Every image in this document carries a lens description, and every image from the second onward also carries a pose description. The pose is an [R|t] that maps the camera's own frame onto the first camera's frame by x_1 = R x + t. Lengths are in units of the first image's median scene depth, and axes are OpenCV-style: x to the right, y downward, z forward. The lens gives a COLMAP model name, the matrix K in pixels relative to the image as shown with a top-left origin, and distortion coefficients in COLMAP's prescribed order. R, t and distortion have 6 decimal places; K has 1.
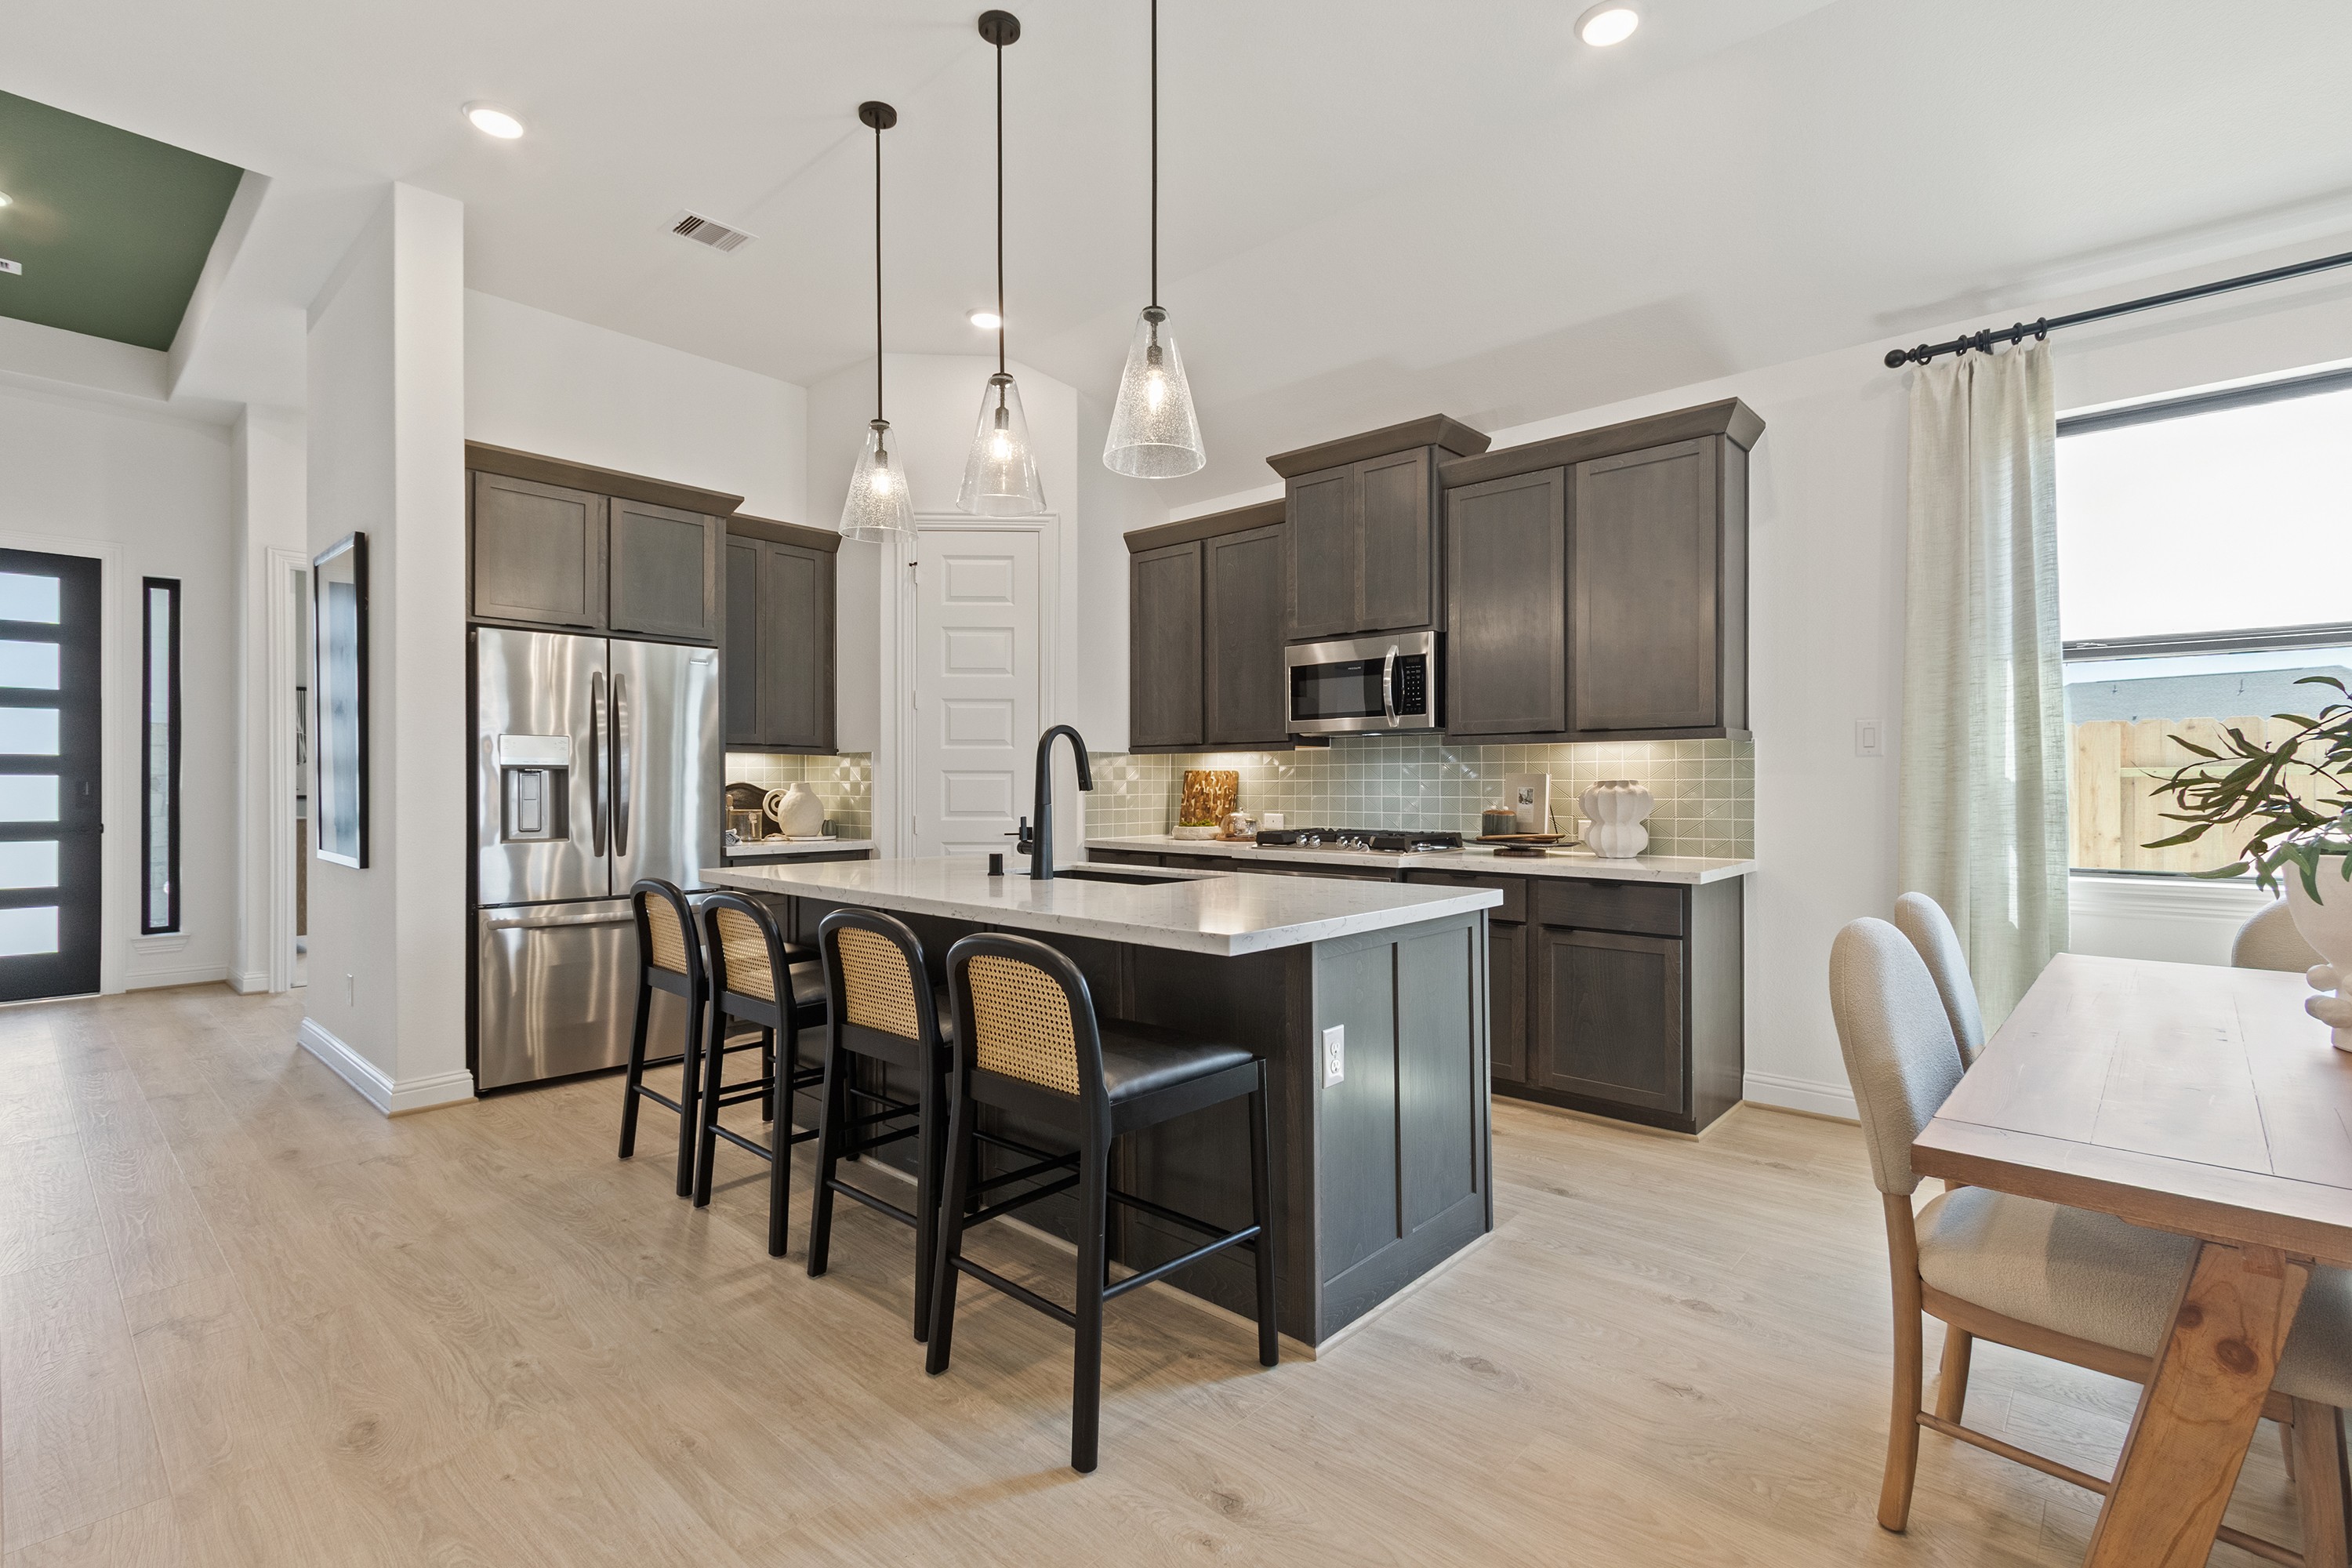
lens RADIAL K [[1083.4, 0, 1180.3], [0, 1083.4, 782.3], [0, 0, 1]] dist [-0.002068, -0.000668]
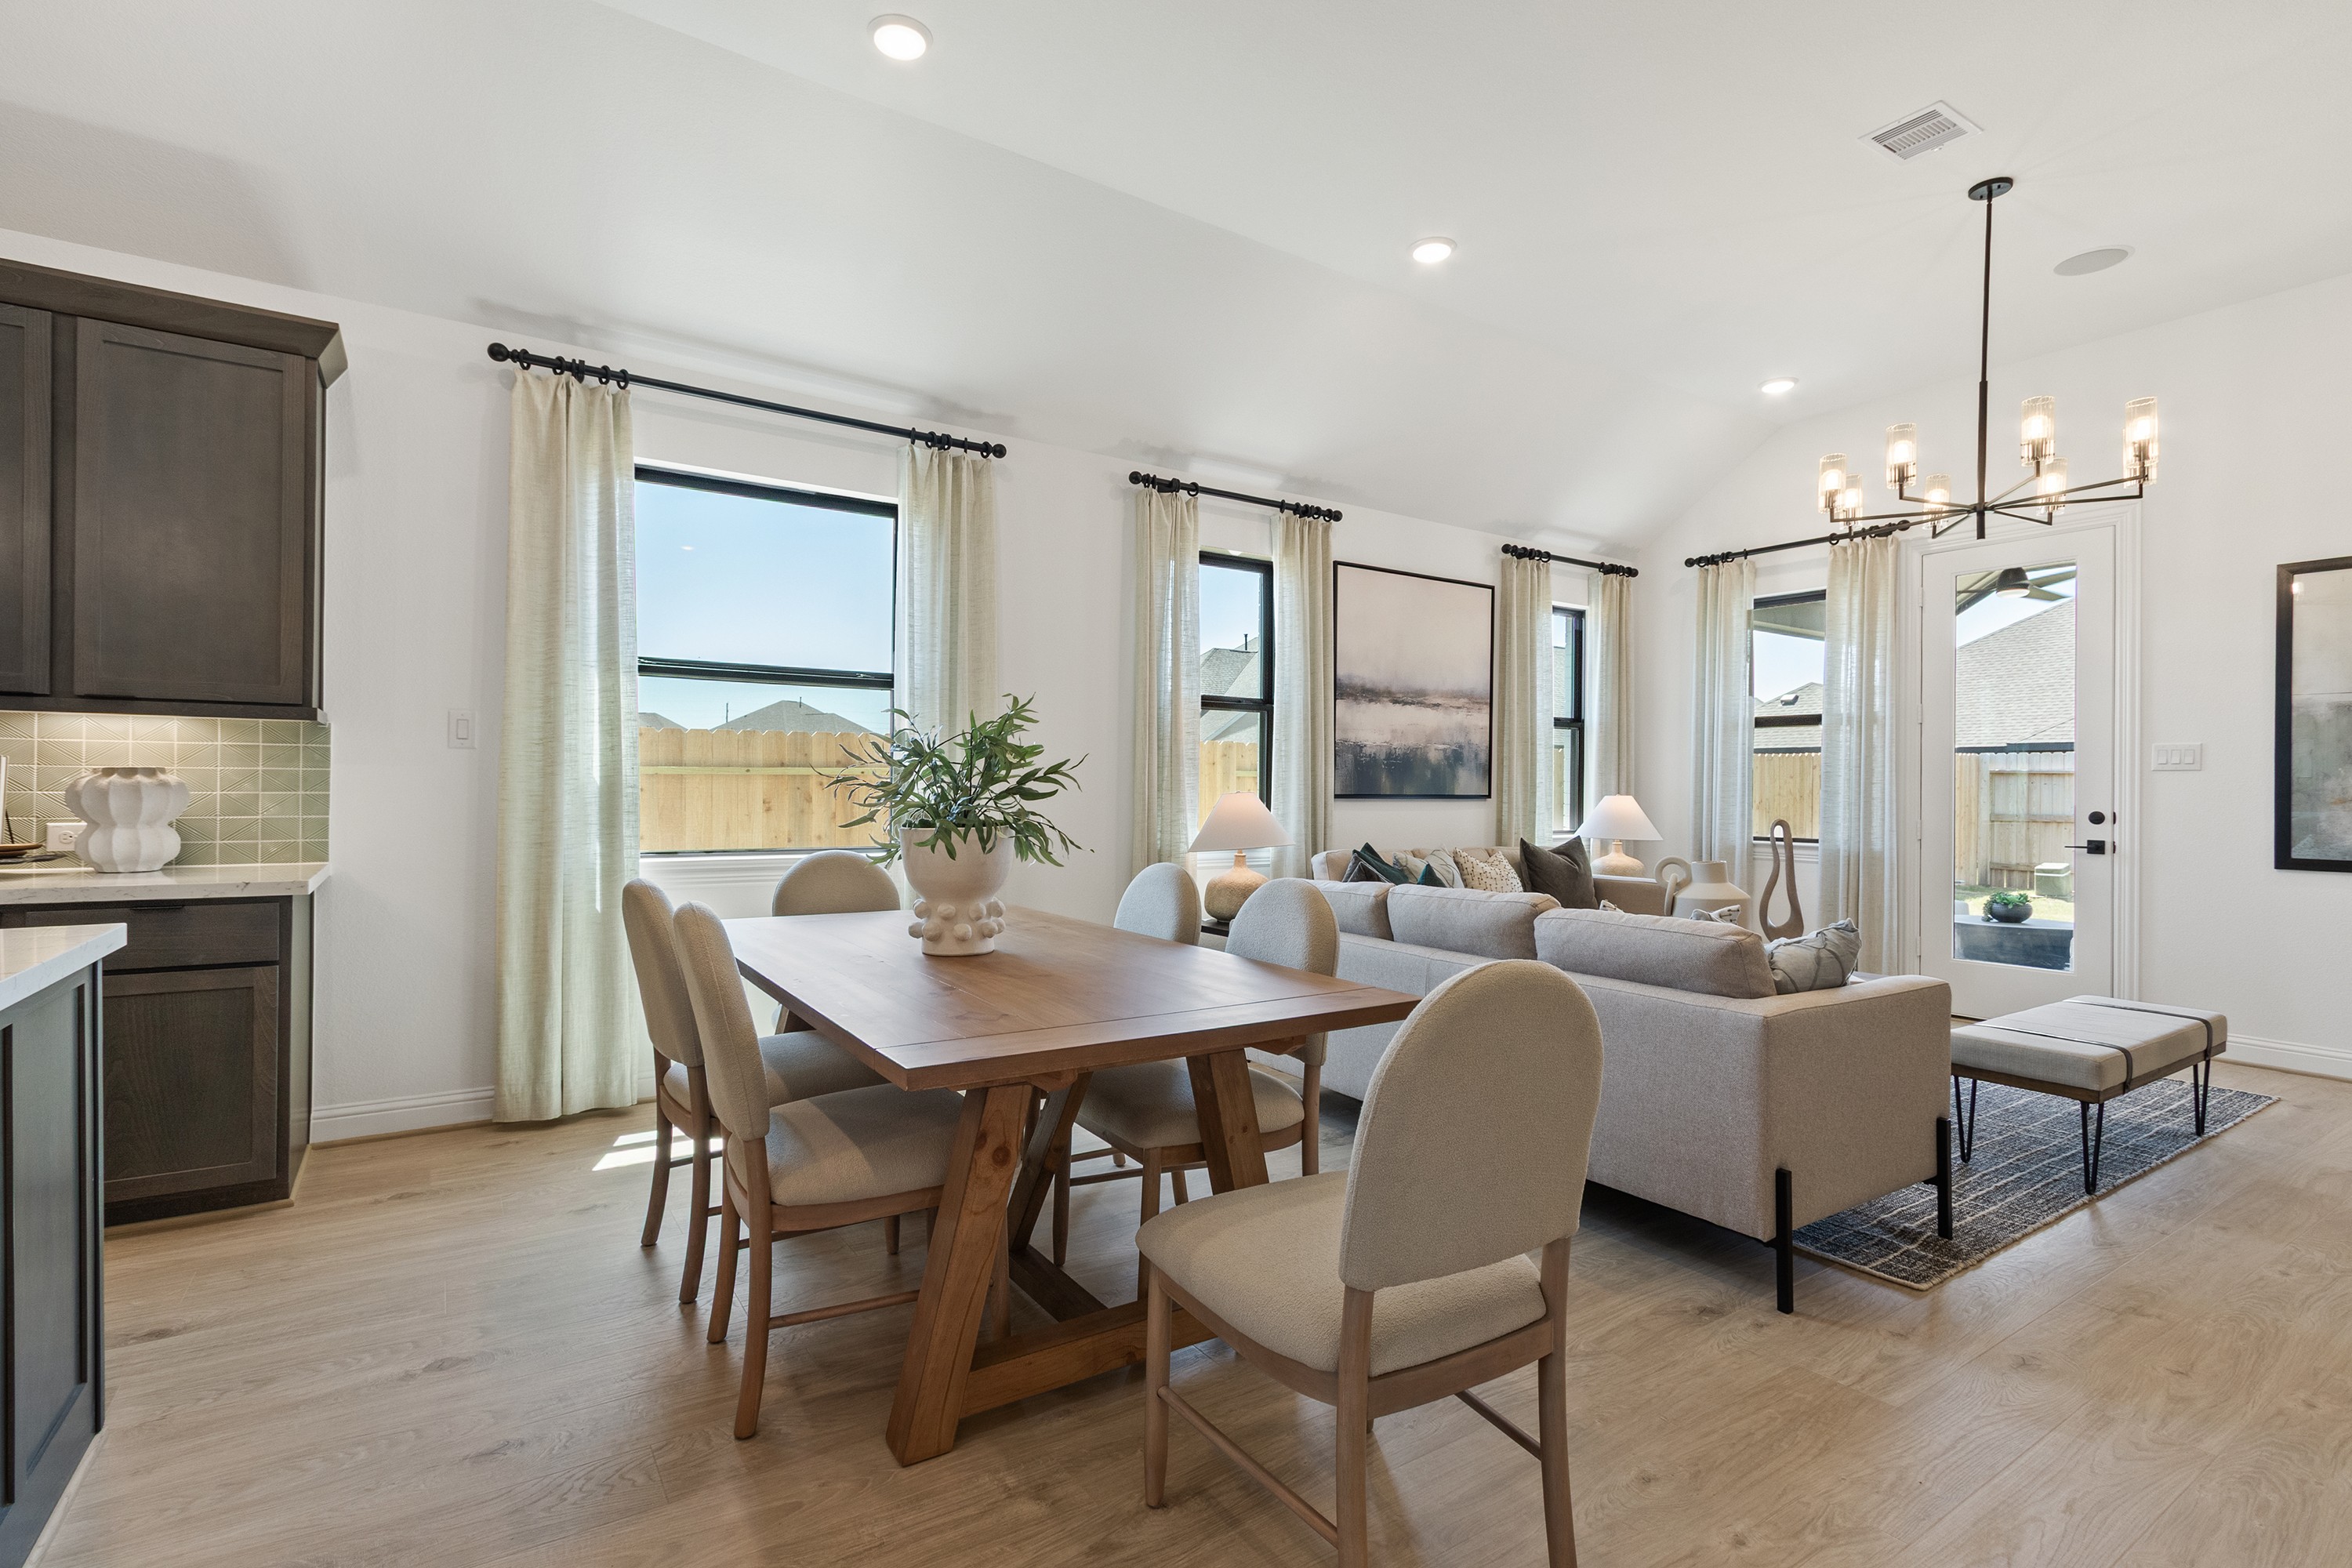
lens RADIAL K [[1083.4, 0, 1178.7], [0, 1083.4, 791.1], [0, 0, 1]] dist [-0.002068, -0.000668]
pose [[0.236755, 0.000292, 0.971569, -0.167991], [-0.013680, 0.999902, 0.003033, 0.002827], [-0.971473, -0.014009, 0.236736, 0.150433]]
